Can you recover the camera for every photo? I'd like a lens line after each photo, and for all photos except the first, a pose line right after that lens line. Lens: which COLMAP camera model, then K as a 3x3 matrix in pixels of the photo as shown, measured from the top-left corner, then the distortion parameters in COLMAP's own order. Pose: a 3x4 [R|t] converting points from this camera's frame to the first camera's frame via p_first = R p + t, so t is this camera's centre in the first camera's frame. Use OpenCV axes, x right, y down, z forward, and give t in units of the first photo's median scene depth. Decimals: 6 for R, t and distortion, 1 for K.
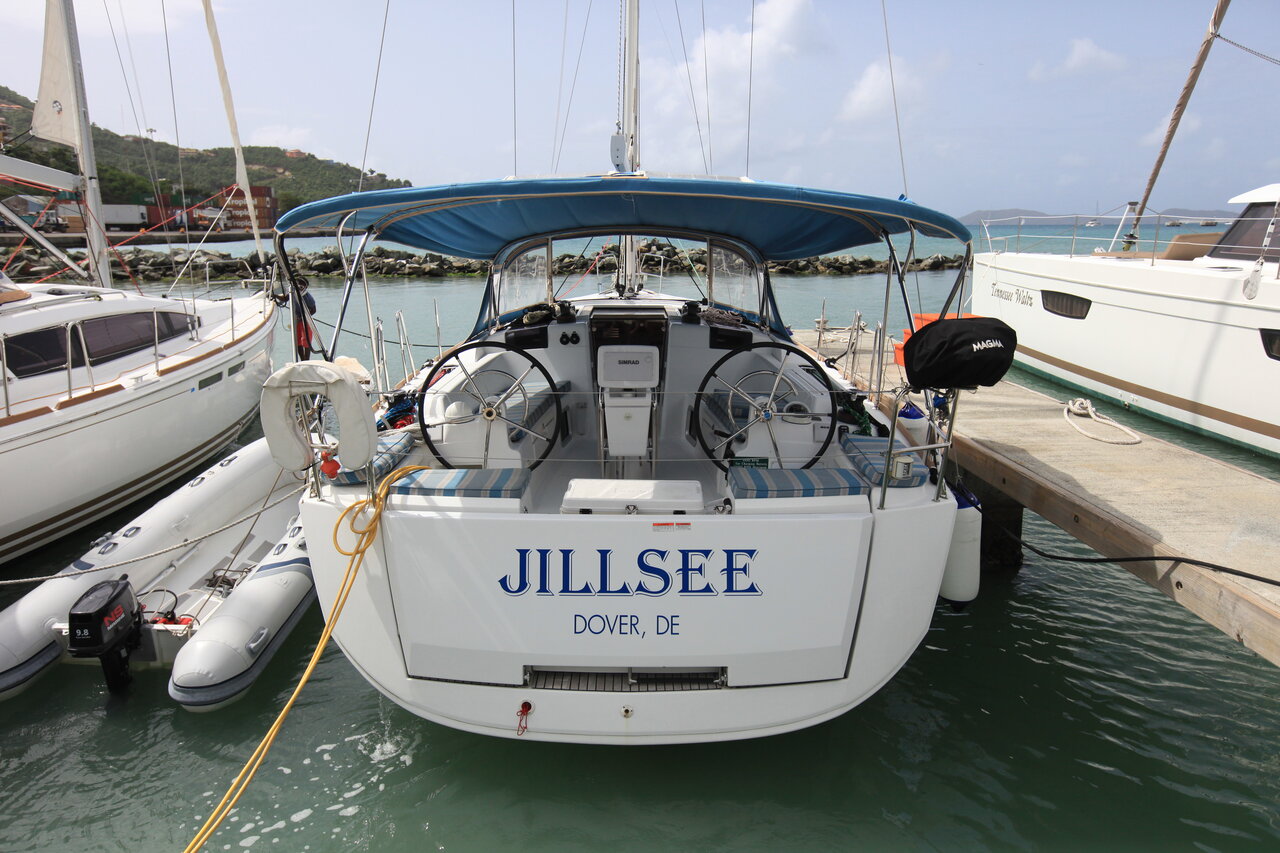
lens RADIAL K [[929.8, 0, 645.2], [0, 929.8, 425.7], [0, 0, 1]] dist [0.076868, -0.003025]
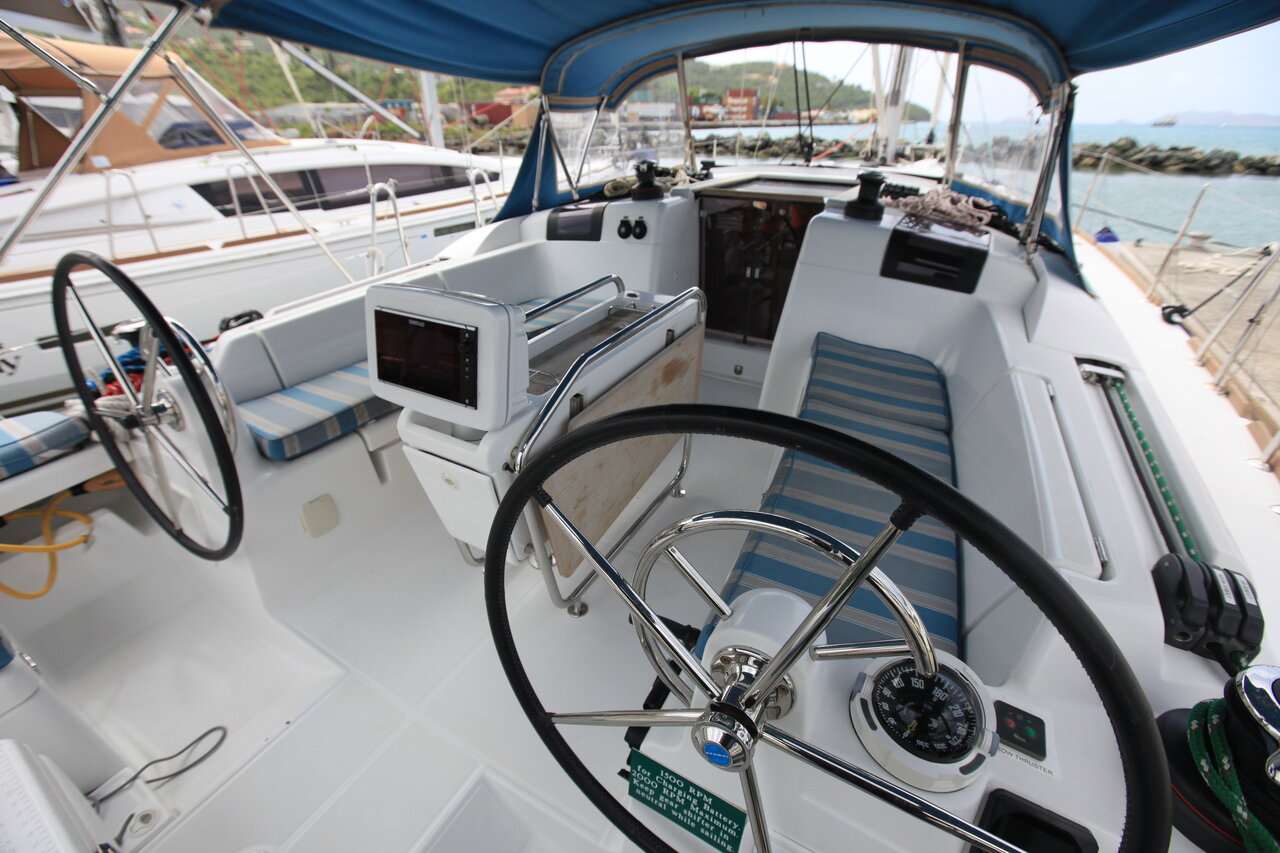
lens RADIAL K [[581.4, 0, 622.7], [0, 581.4, 432.6], [0, 0, 1]] dist [-0.036452, 0.009882]
pose [[0.853527, 0.246601, -0.458998, 0.091957], [-0.105258, 0.944355, 0.311631, -0.069141], [0.510306, -0.217672, 0.831990, 0.538881]]
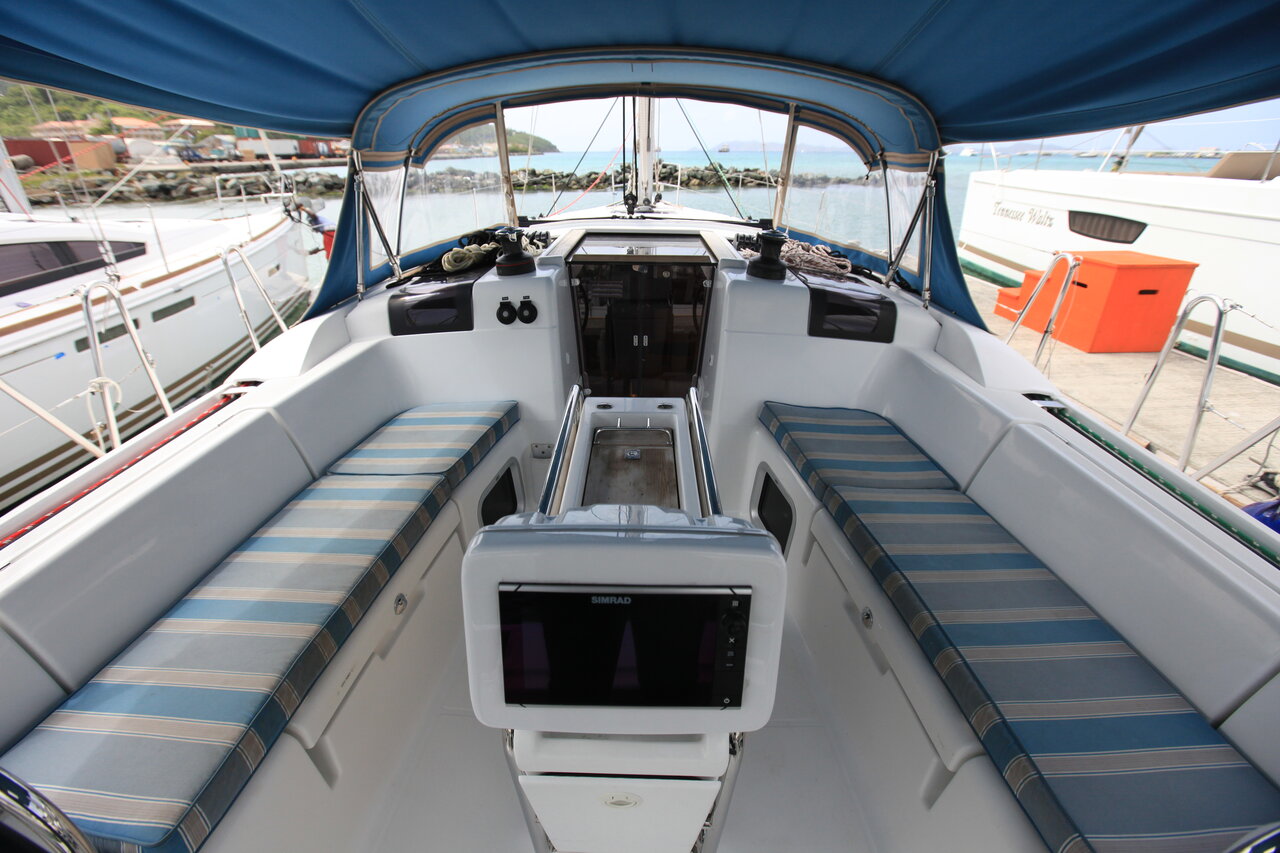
lens RADIAL K [[581.4, 0, 634.8], [0, 581.4, 436.8], [0, 0, 1]] dist [-0.036452, 0.009882]
pose [[0.999287, 0.018449, -0.032928, -0.007178], [-0.010021, 0.970773, 0.239790, -0.083576], [0.036389, -0.239289, 0.970266, 0.563905]]
